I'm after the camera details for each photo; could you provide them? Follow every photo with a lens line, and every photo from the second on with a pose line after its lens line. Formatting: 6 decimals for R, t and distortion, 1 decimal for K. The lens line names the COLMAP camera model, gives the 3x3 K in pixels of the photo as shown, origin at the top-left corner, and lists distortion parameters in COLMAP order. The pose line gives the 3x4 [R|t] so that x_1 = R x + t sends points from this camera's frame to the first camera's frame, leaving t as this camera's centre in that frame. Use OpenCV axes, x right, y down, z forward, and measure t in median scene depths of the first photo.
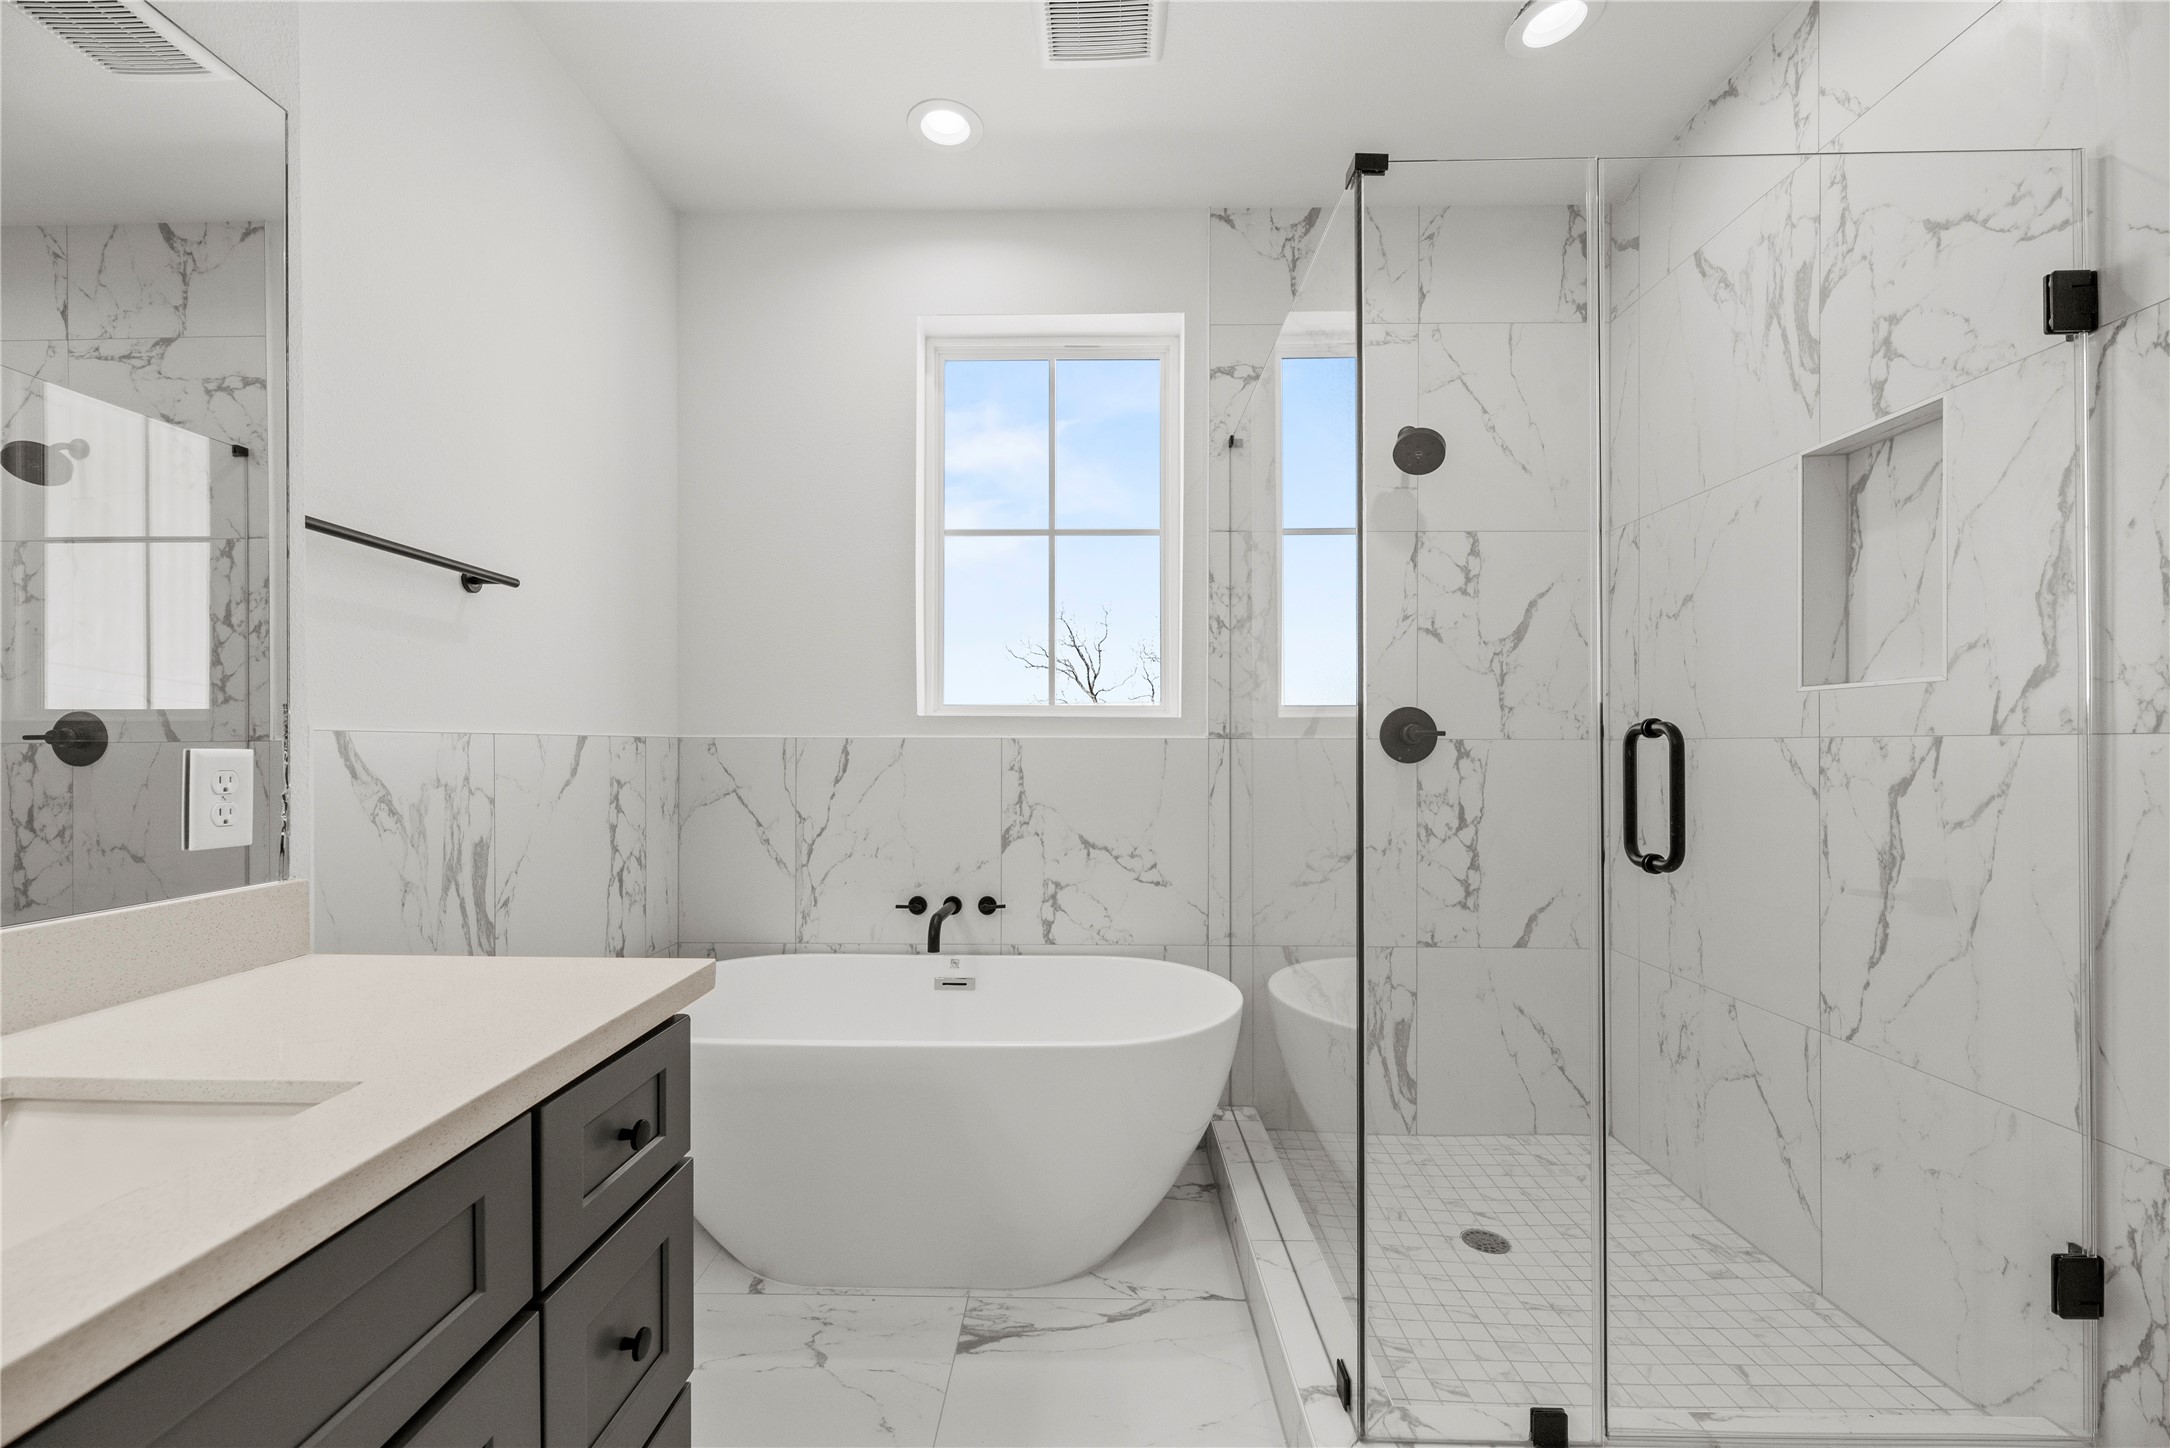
lens RADIAL K [[884.9, 0, 1077.5], [0, 884.9, 748.5], [0, 0, 1]] dist [-0.001321, 0.000099]
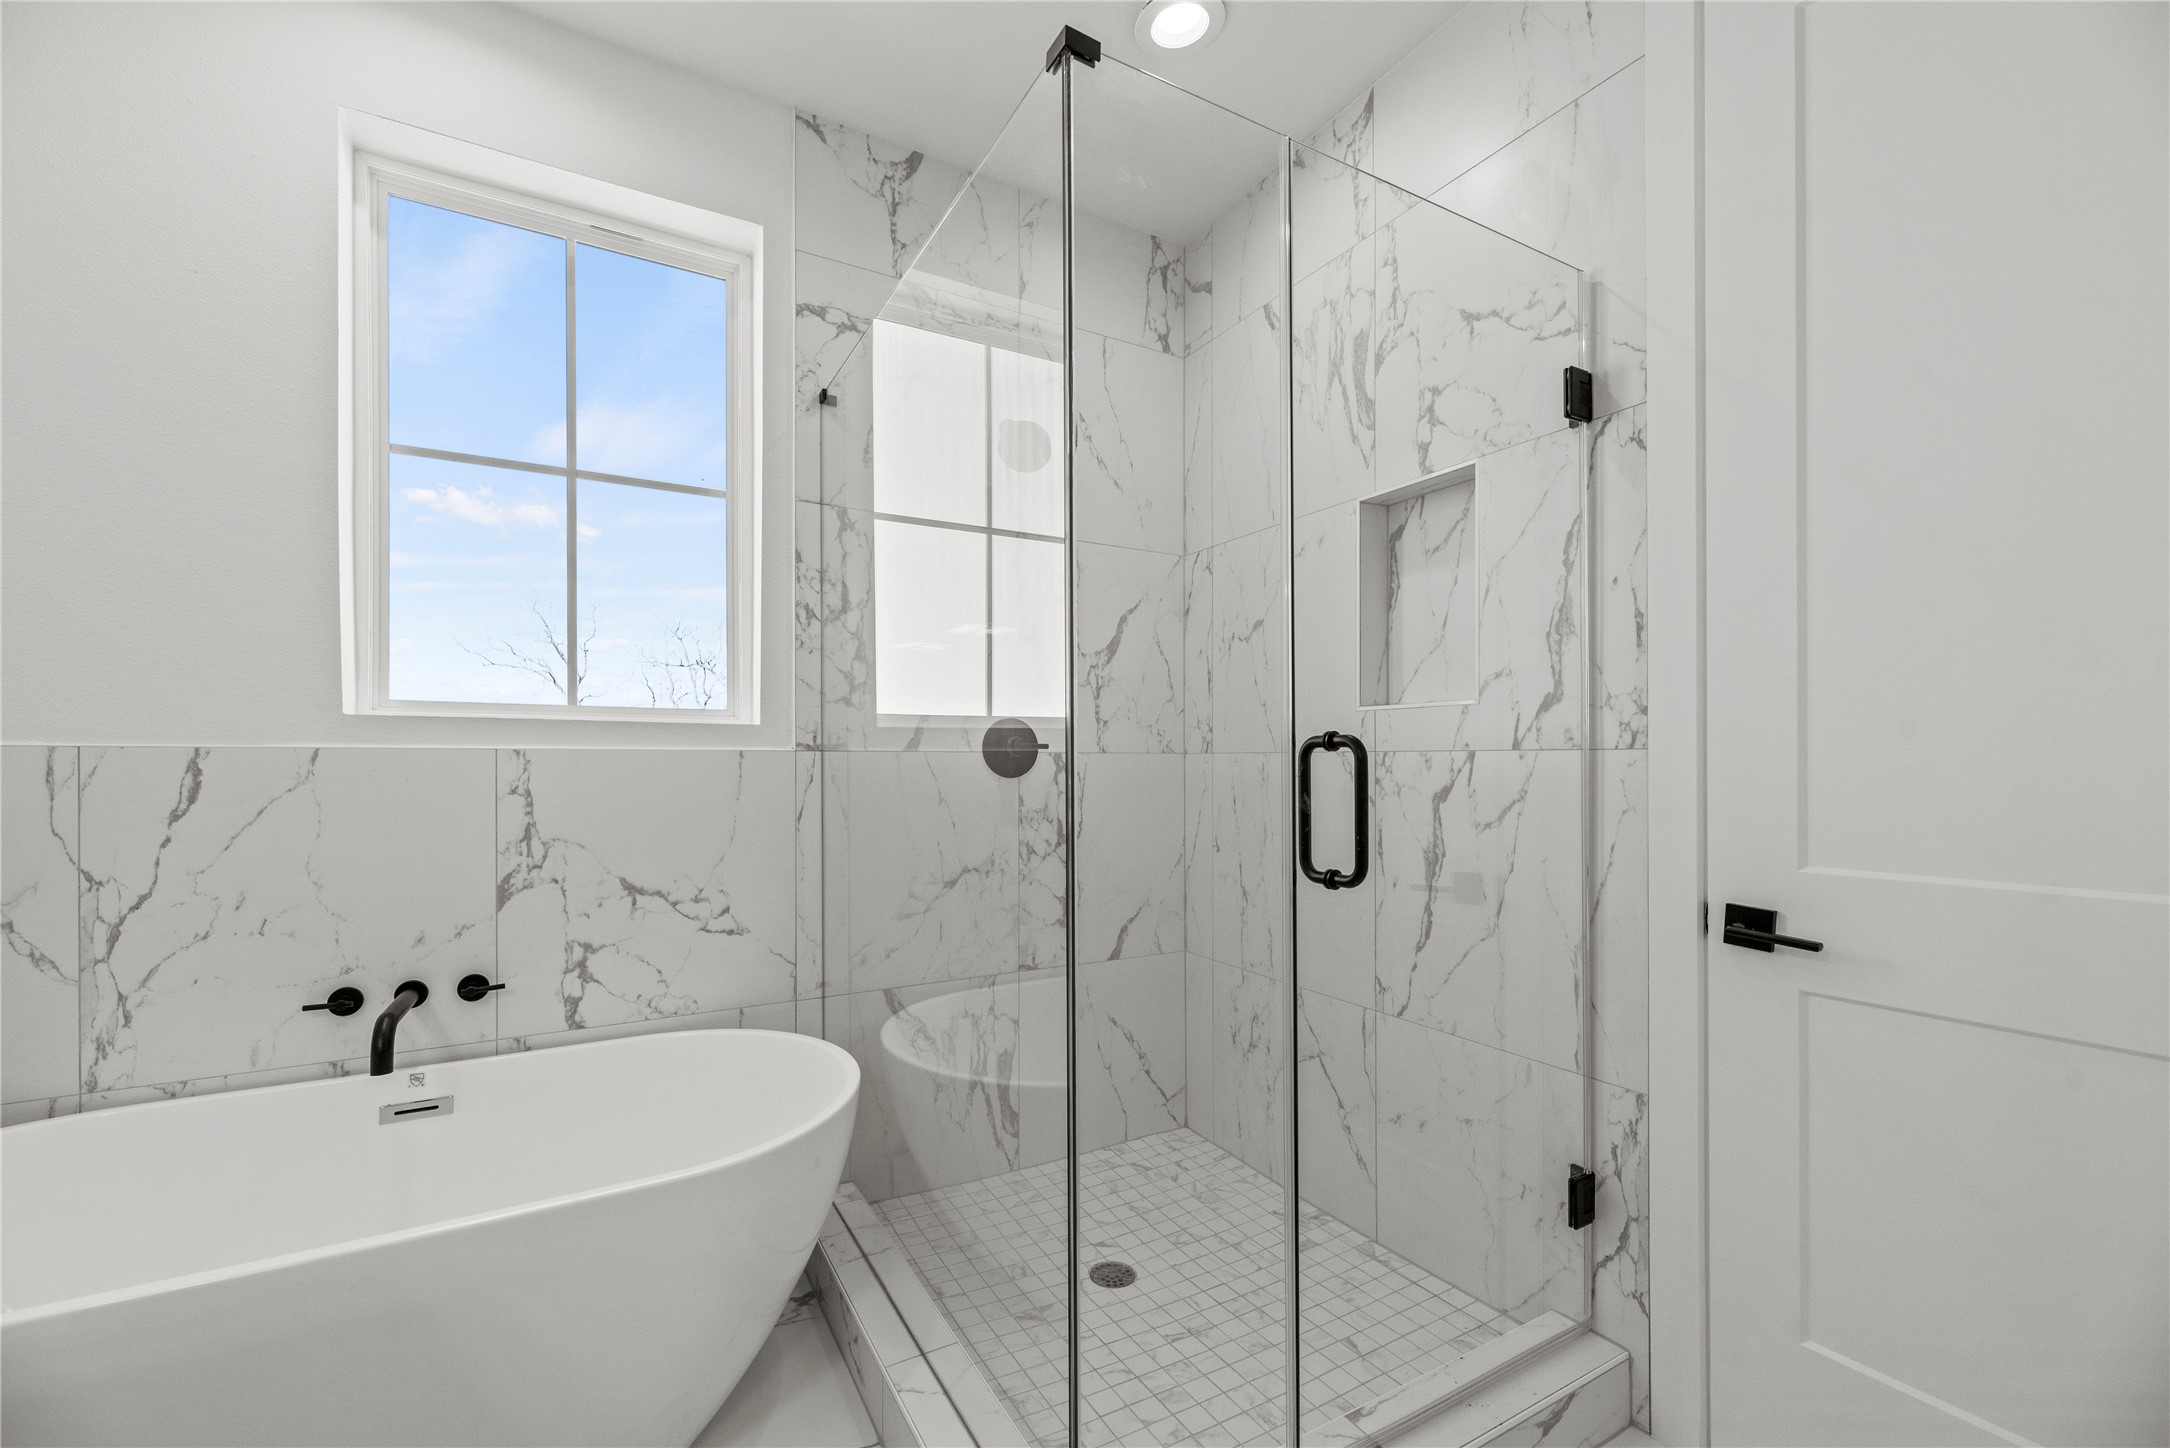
lens RADIAL K [[883.9, 0, 1079.4], [0, 883.9, 765.7], [0, 0, 1]] dist [-0.000875, 0.000374]
pose [[0.859562, -0.004128, 0.511014, -0.050211], [0.002185, 0.999988, 0.004403, -0.000425], [-0.511026, -0.002668, 0.859561, 0.167868]]
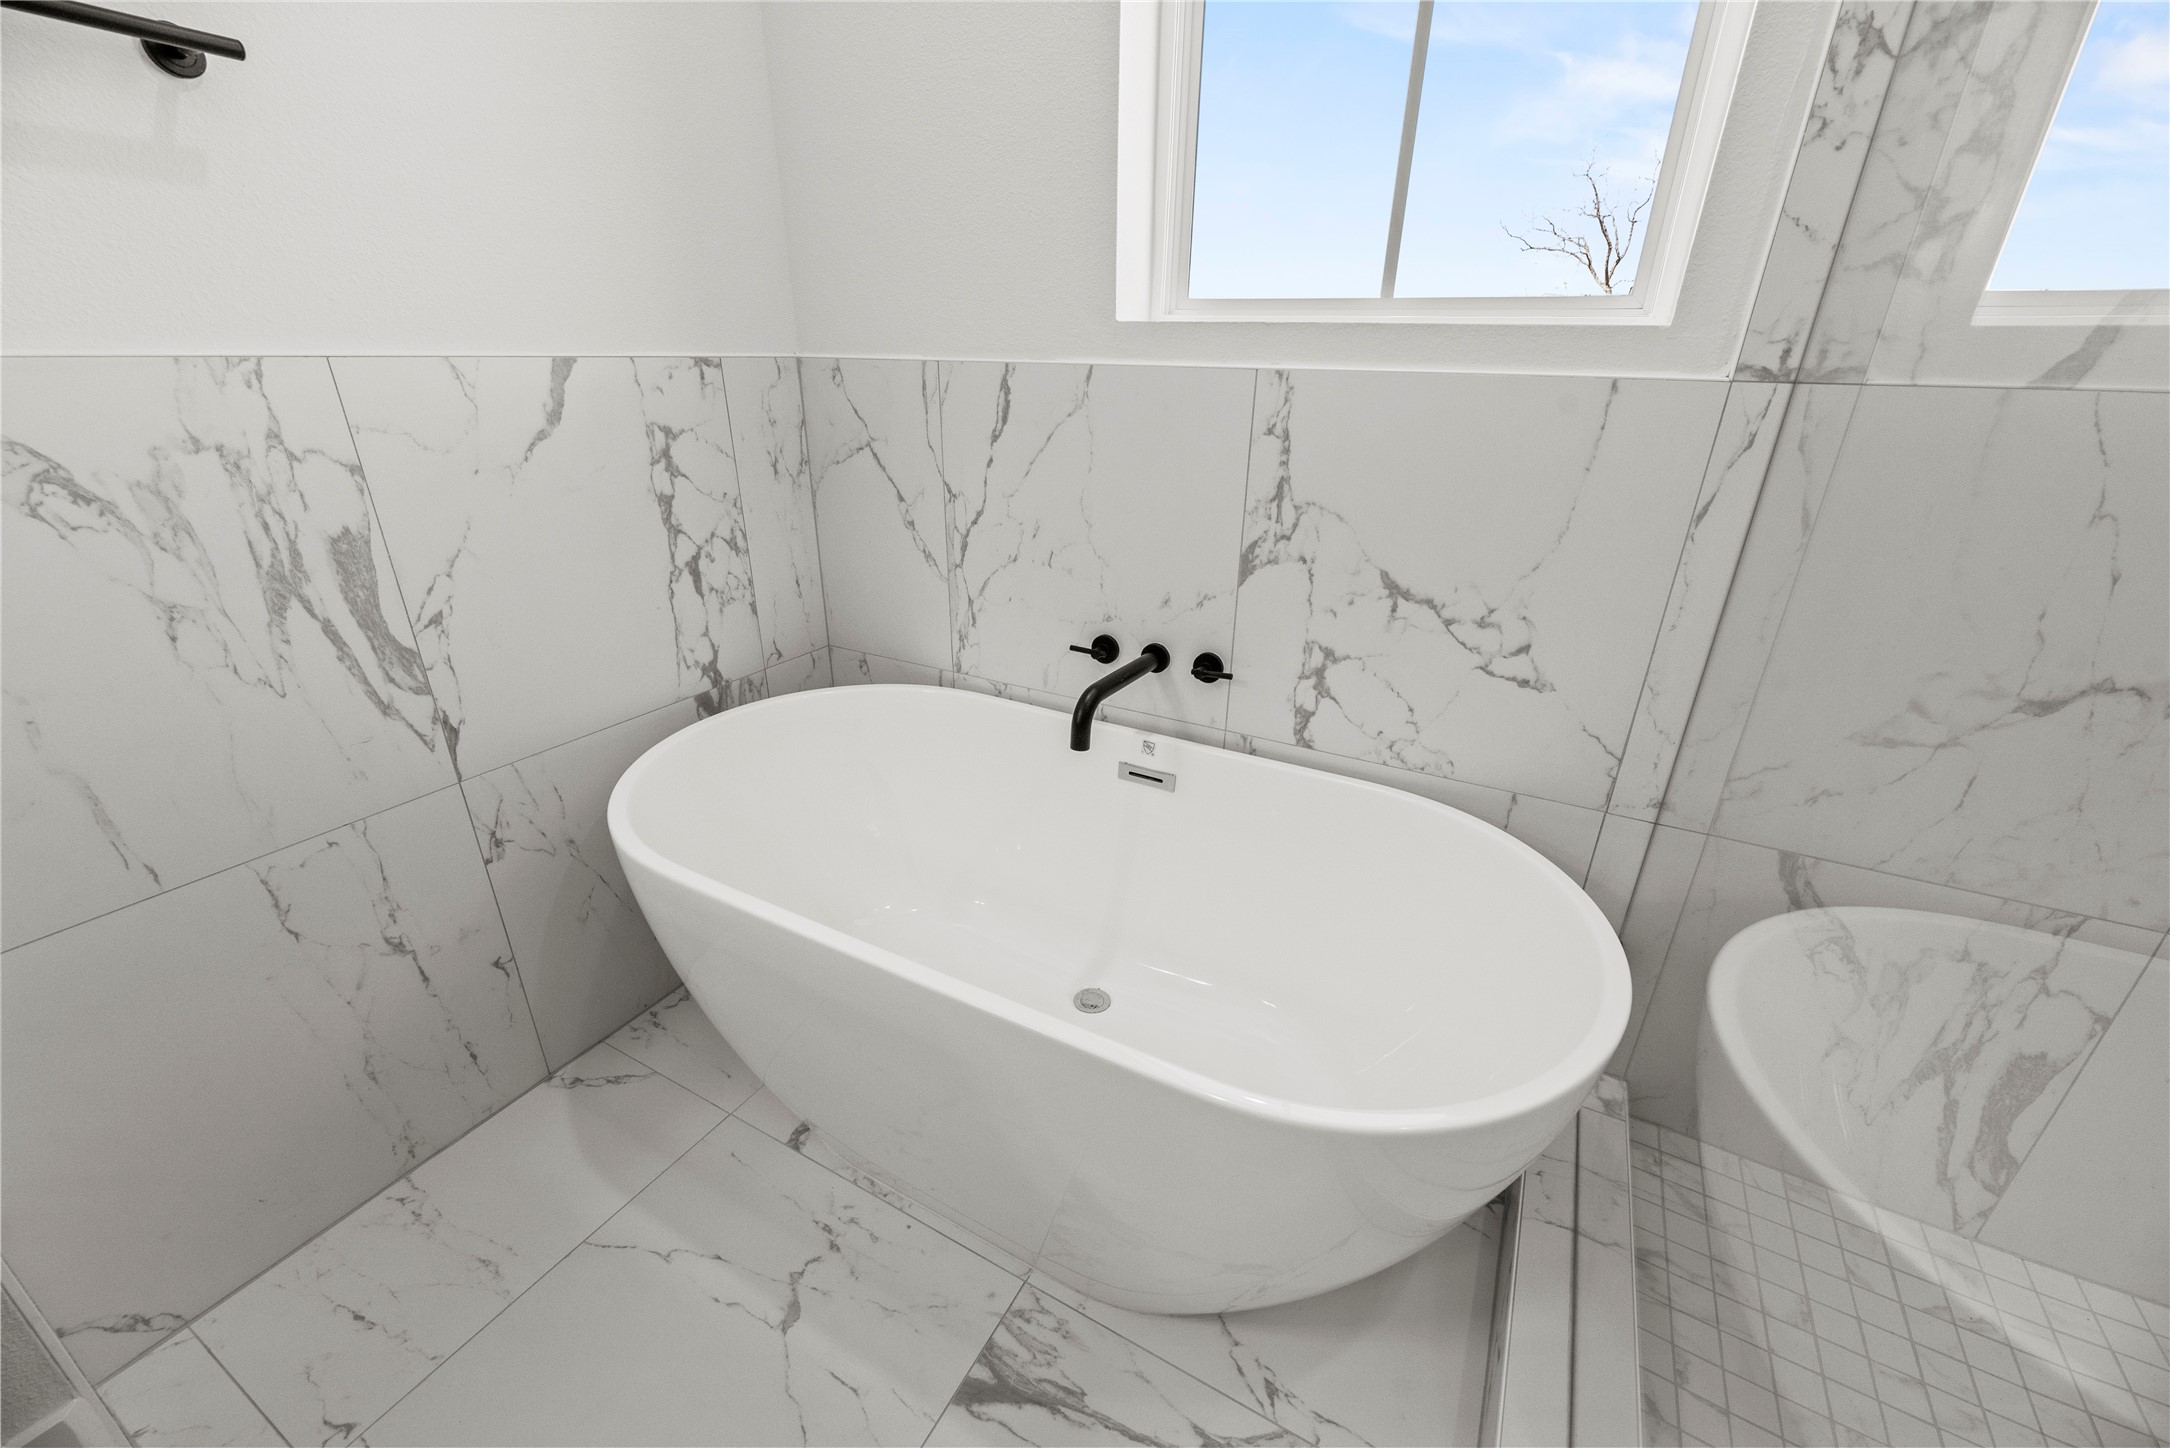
lens RADIAL K [[863.7, 0, 1088.3], [0, 863.7, 728.7], [0, 0, 1]] dist [-0.000766, 0.000068]
pose [[0.886625, 0.196733, -0.418559, 0.088249], [-0.014975, 0.916752, 0.399176, -0.020595], [0.462246, -0.347652, 0.815762, 0.507675]]
